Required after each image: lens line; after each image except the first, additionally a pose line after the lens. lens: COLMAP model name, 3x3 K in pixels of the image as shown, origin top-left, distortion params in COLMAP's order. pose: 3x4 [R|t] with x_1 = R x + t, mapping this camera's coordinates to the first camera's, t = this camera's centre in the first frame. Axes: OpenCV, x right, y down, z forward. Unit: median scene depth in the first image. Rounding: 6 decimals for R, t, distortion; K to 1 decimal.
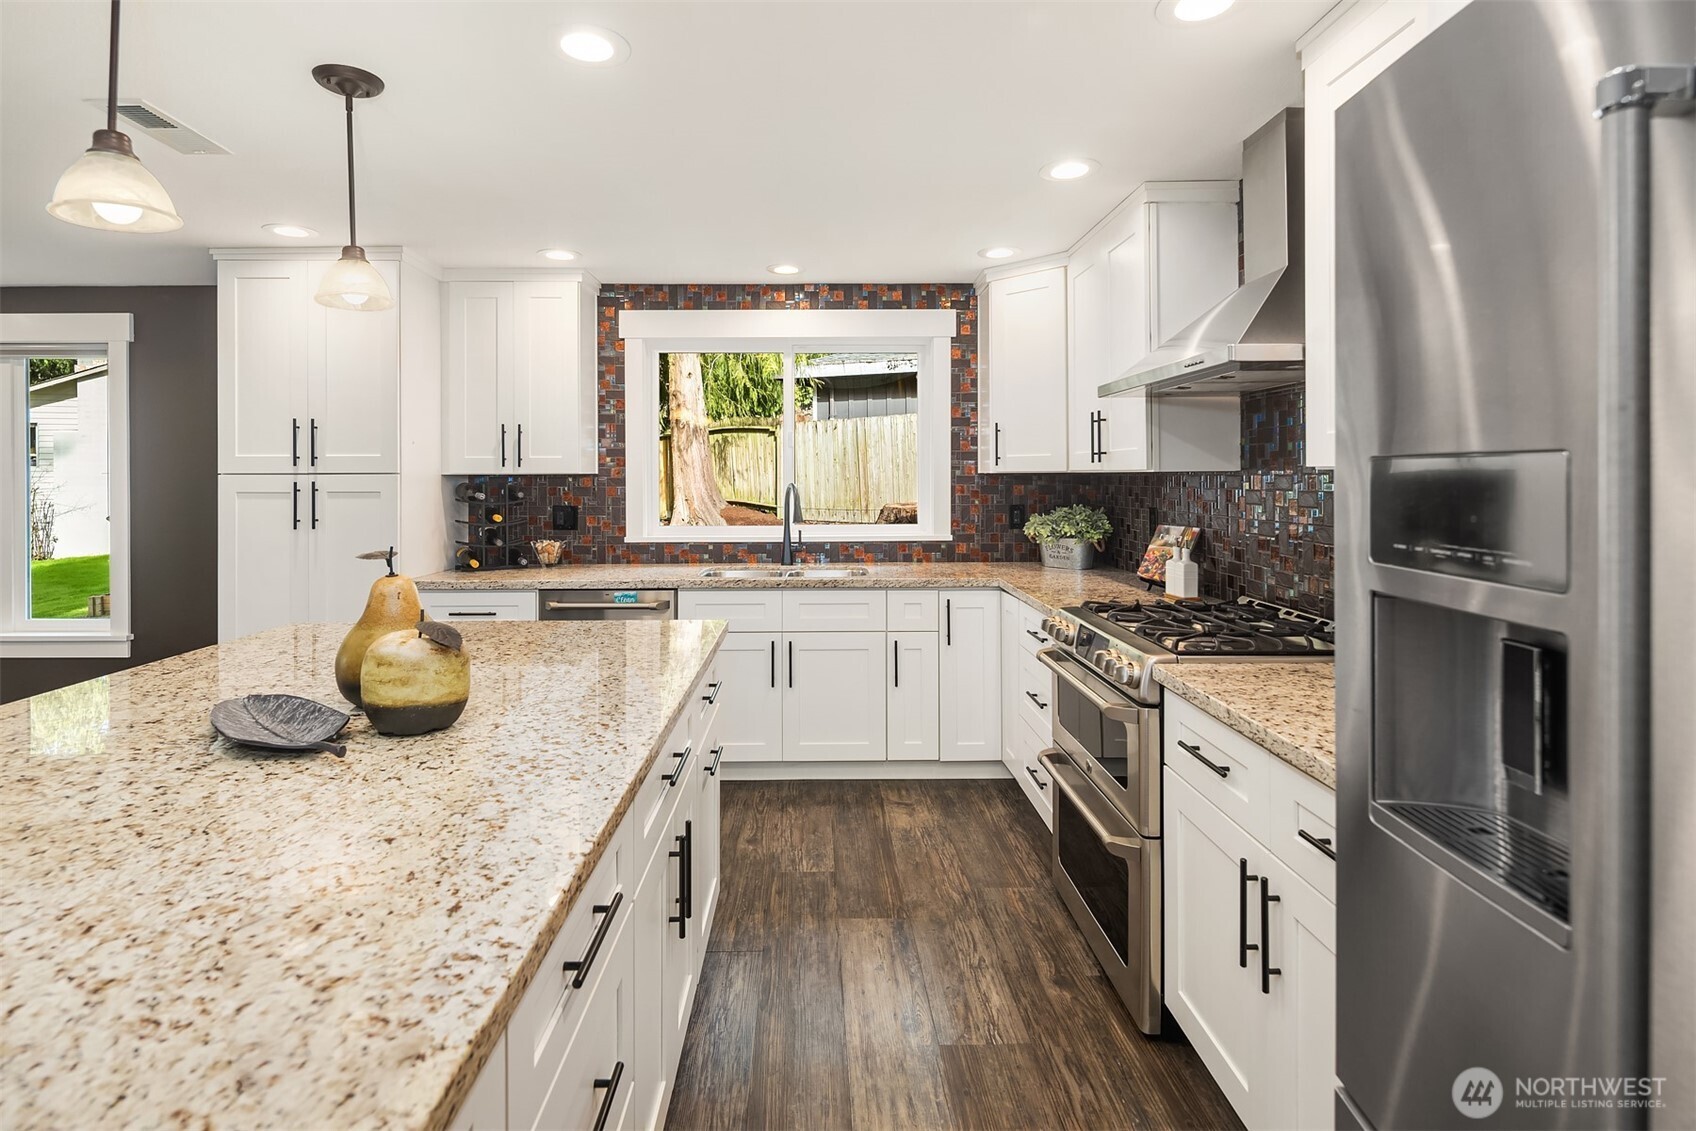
lens RADIAL K [[825.2, 0, 831.4], [0, 825.2, 473.0], [0, 0, 1]] dist [0.009265, -0.005753]
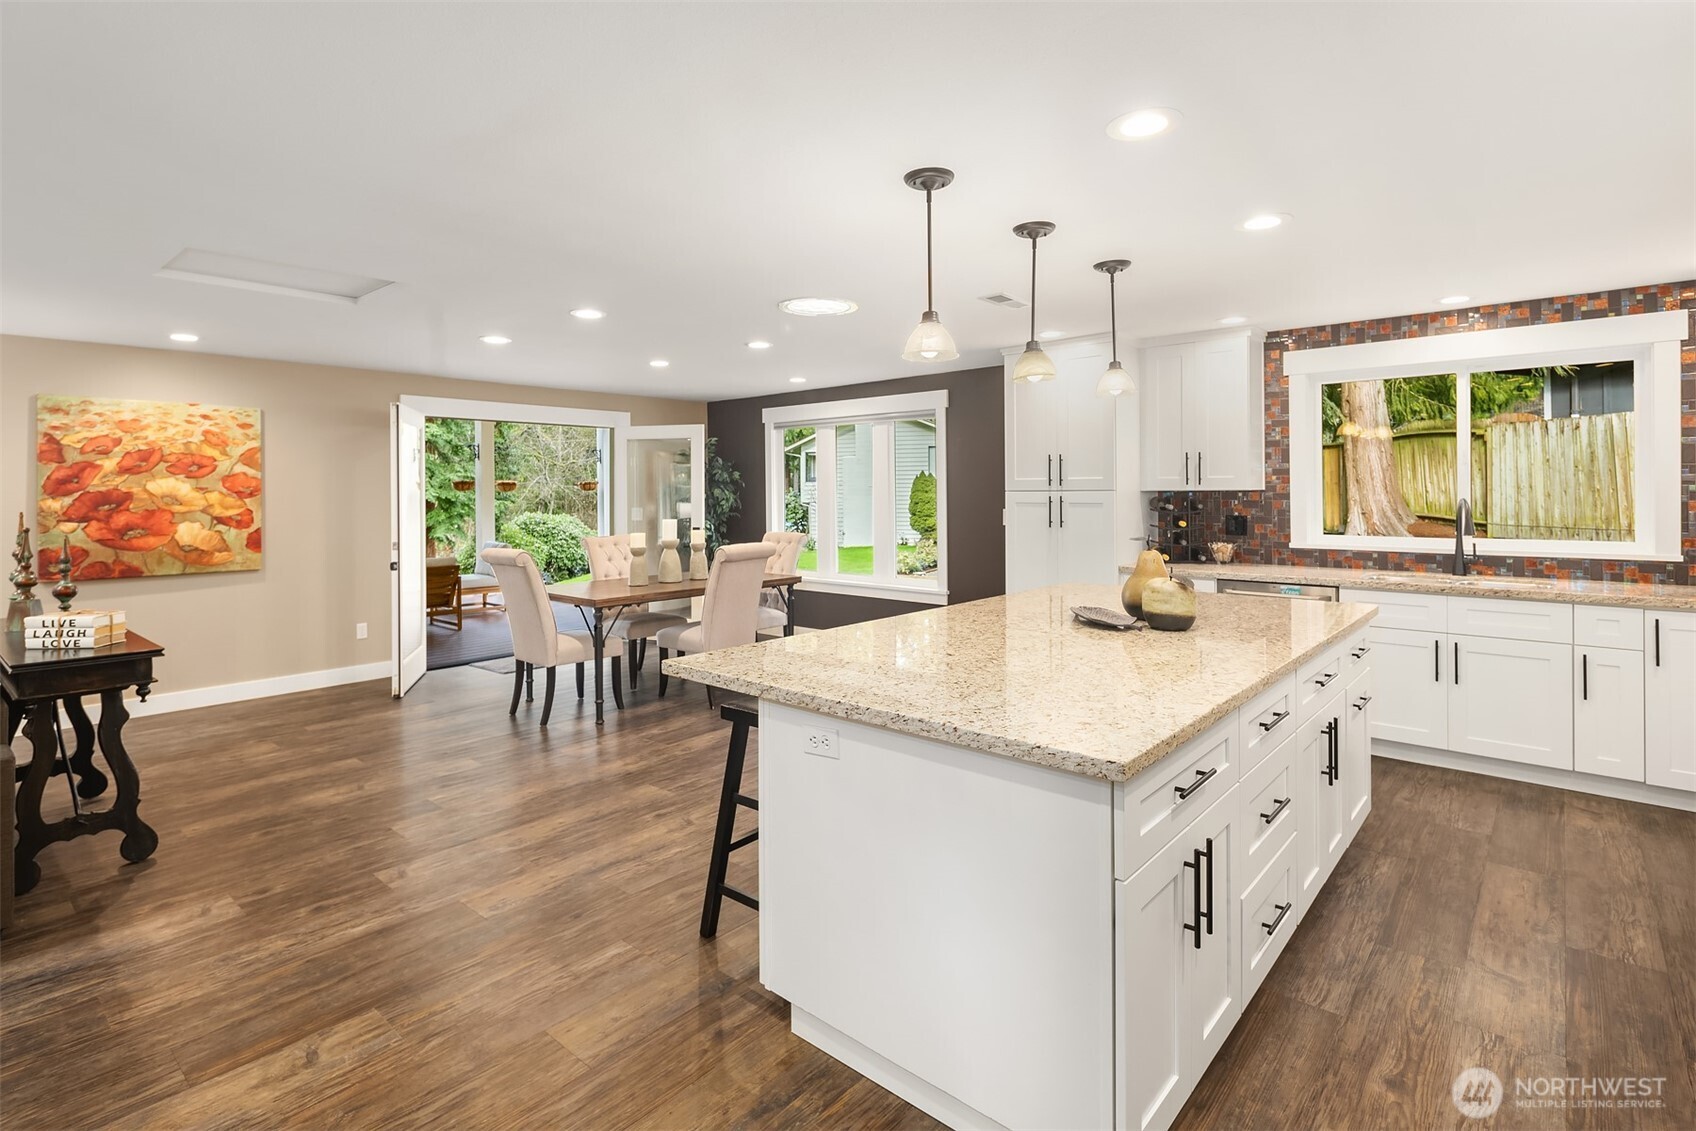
lens RADIAL K [[825.2, 0, 838.4], [0, 825.2, 488.5], [0, 0, 1]] dist [0.009265, -0.005753]
pose [[0.734900, -0.002487, -0.678171, 0.082538], [0.006743, 0.999971, 0.003641, -0.009830], [0.678142, -0.007248, 0.734895, -0.324370]]
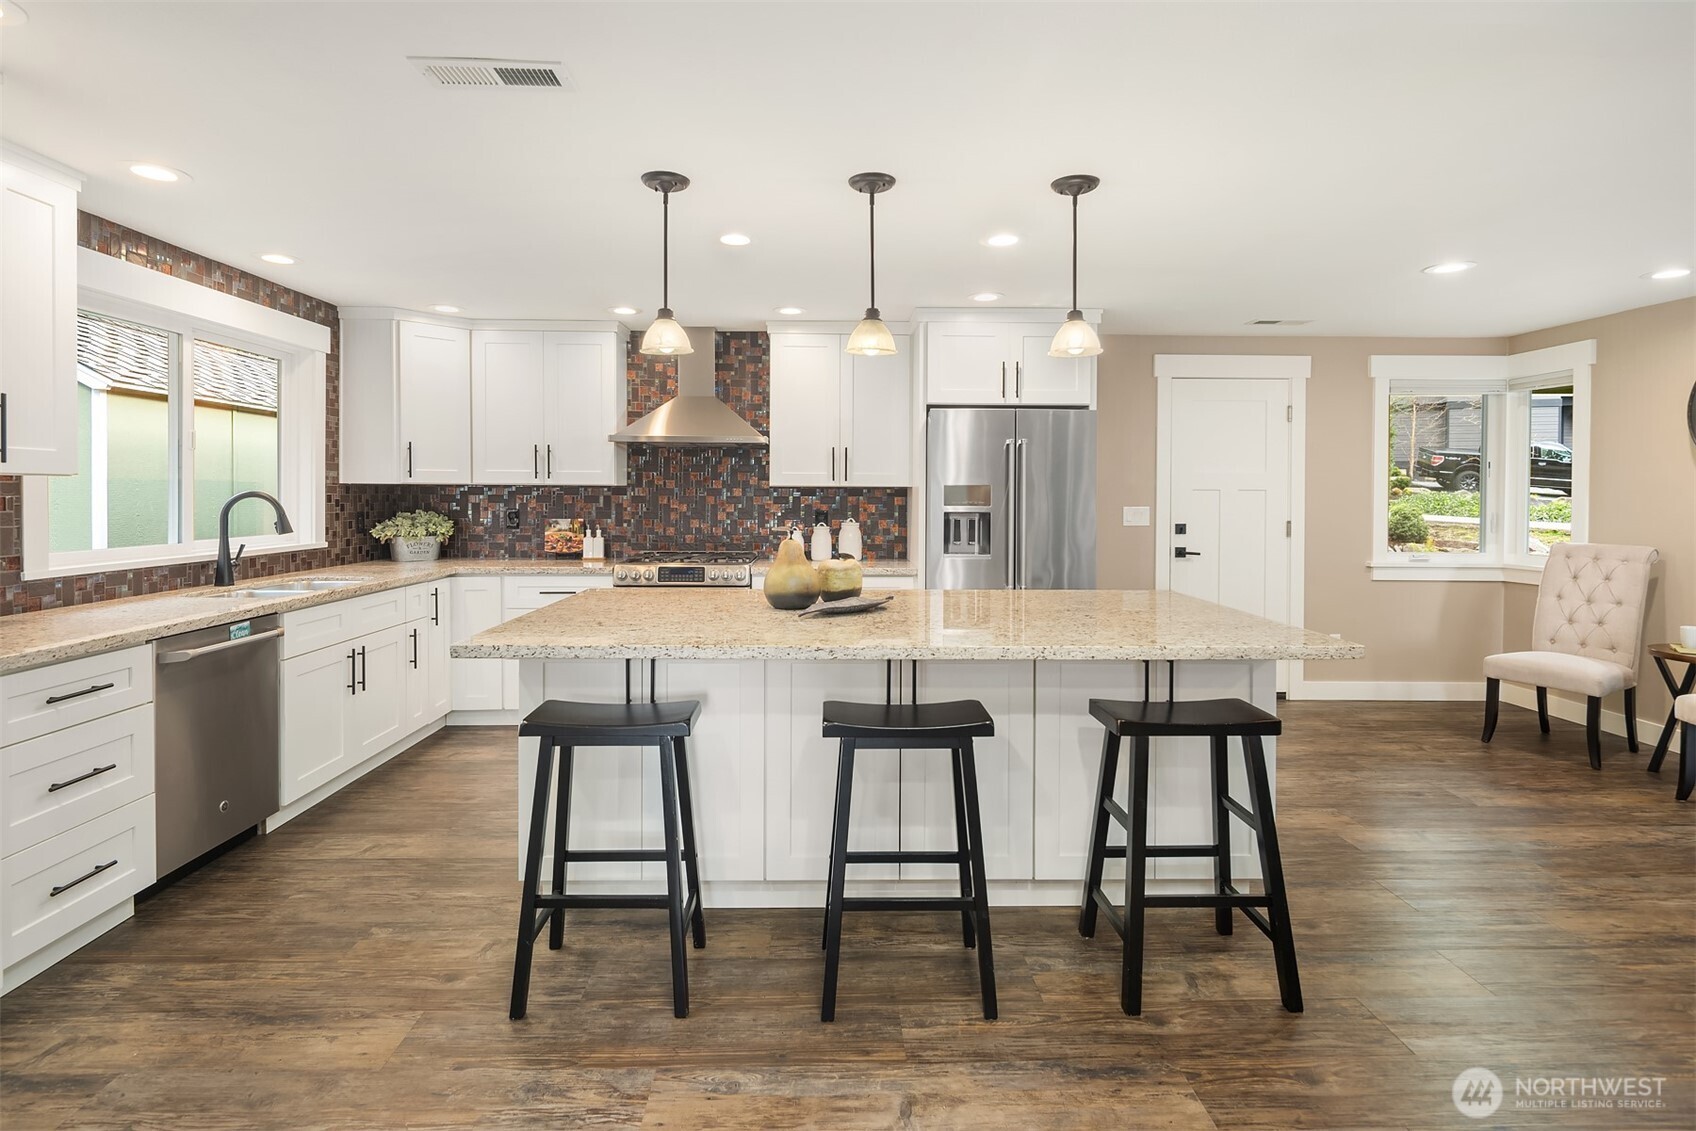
lens RADIAL K [[825.2, 0, 842.7], [0, 825.2, 507.3], [0, 0, 1]] dist [0.009265, -0.005753]
pose [[-0.008348, -0.013673, 0.999872, -0.939181], [-0.008480, 0.999872, 0.013602, 0.011525], [-0.999929, -0.008365, -0.008463, 0.362191]]
